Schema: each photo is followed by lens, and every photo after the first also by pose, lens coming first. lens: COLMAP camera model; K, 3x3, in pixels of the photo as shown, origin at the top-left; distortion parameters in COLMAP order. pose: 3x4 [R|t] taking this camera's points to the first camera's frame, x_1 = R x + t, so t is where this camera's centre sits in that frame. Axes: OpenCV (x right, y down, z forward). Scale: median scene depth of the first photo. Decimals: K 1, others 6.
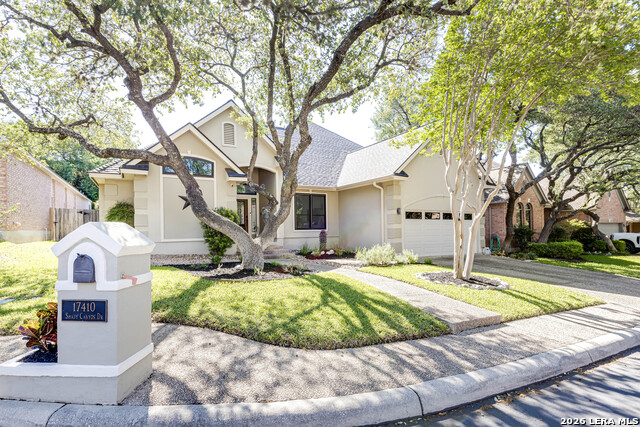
lens RADIAL K [[321.0, 0, 320.4], [0, 321.0, 218.1], [0, 0, 1]] dist [0.016713, 0.000106]
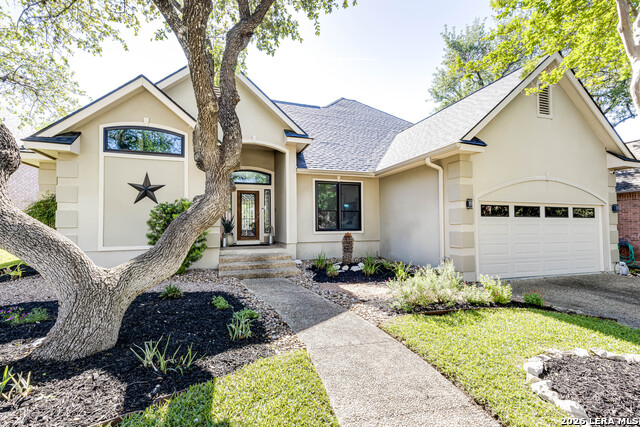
lens RADIAL K [[307.9, 0, 326.0], [0, 307.9, 211.7], [0, 0, 1]] dist [0.023289, 0.000218]
pose [[0.982858, -0.002887, -0.184344, 0.082563], [0.001326, 0.999962, -0.008589, -0.001798], [0.184362, 0.008197, 0.982824, 0.362047]]
